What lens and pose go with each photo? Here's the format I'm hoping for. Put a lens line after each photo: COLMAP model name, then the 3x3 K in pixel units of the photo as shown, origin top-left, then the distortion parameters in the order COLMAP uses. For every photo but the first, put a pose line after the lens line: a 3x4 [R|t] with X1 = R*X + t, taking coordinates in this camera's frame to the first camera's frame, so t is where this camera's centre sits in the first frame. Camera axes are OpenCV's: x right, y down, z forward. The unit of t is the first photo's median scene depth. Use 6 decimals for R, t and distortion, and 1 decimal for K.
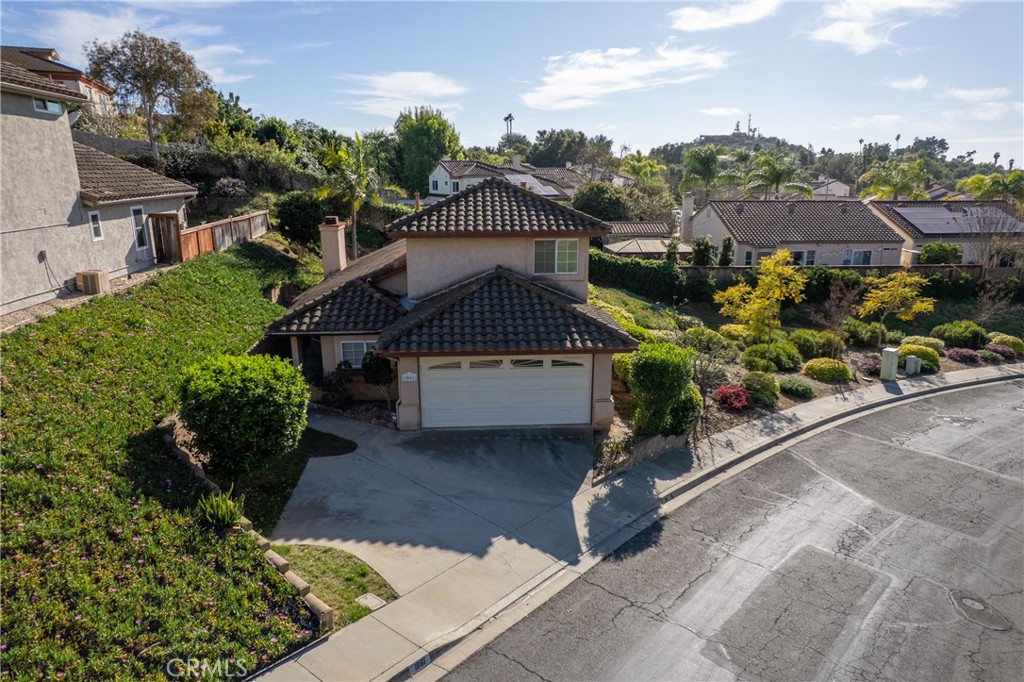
lens RADIAL K [[660.6, 0, 512.0], [0, 660.6, 341.0], [0, 0, 1]] dist [-0.081714, 0.079388]
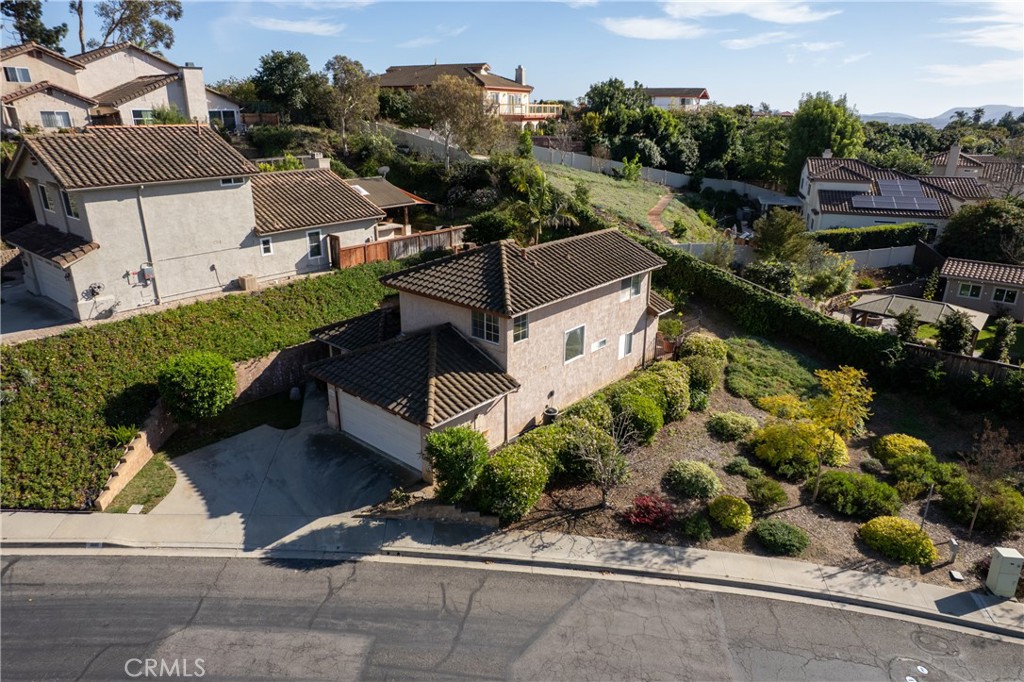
lens RADIAL K [[660.6, 0, 512.0], [0, 660.6, 341.0], [0, 0, 1]] dist [-0.081714, 0.079388]
pose [[0.697204, 0.244050, -0.674052, 0.867044], [-0.187562, 0.969615, 0.157059, -0.289623], [0.691901, 0.016925, 0.721794, 0.214337]]
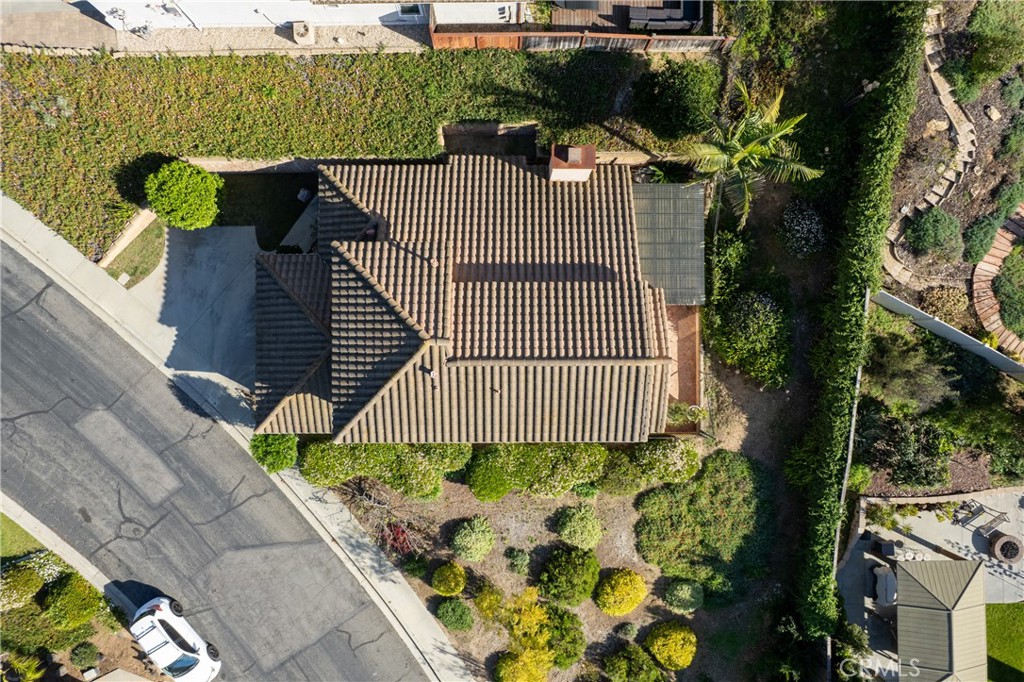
lens RADIAL K [[660.6, 0, 512.0], [0, 660.6, 341.0], [0, 0, 1]] dist [-0.081714, 0.079388]
pose [[-0.078122, 0.996779, -0.018133, -0.023277], [-0.272427, -0.003848, 0.962169, -1.288350], [0.959000, 0.080107, 0.271850, 0.941957]]
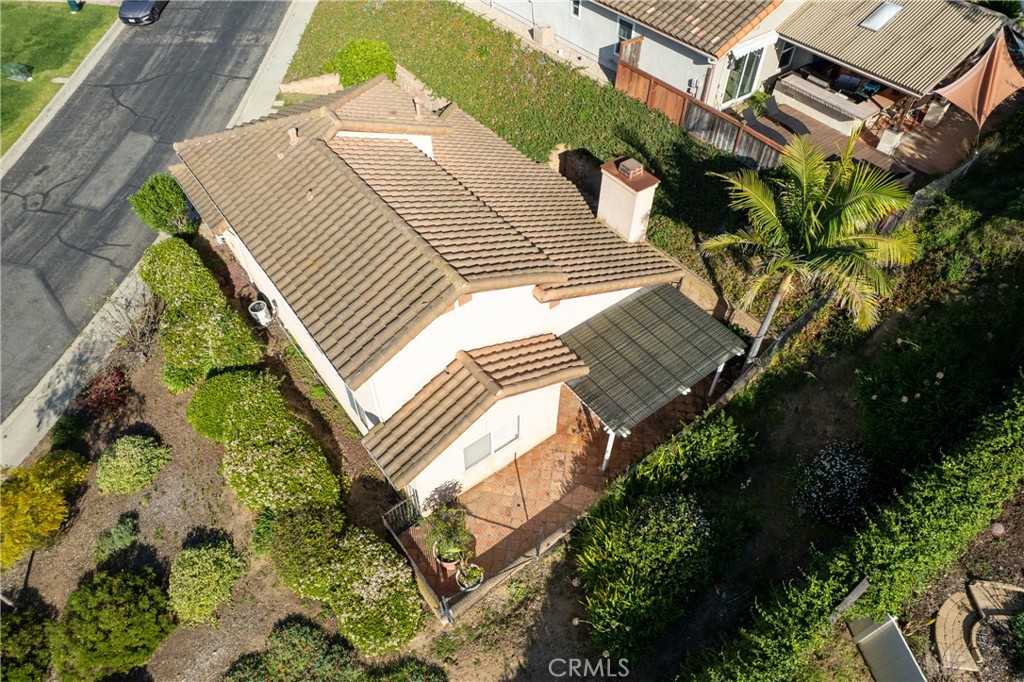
lens RADIAL K [[660.6, 0, 512.0], [0, 660.6, 341.0], [0, 0, 1]] dist [-0.081714, 0.079388]
pose [[-0.843727, 0.401758, -0.355971, 0.180860], [-0.140337, 0.475000, 0.868724, -0.882922], [0.518103, 0.782922, -0.344389, 1.728056]]
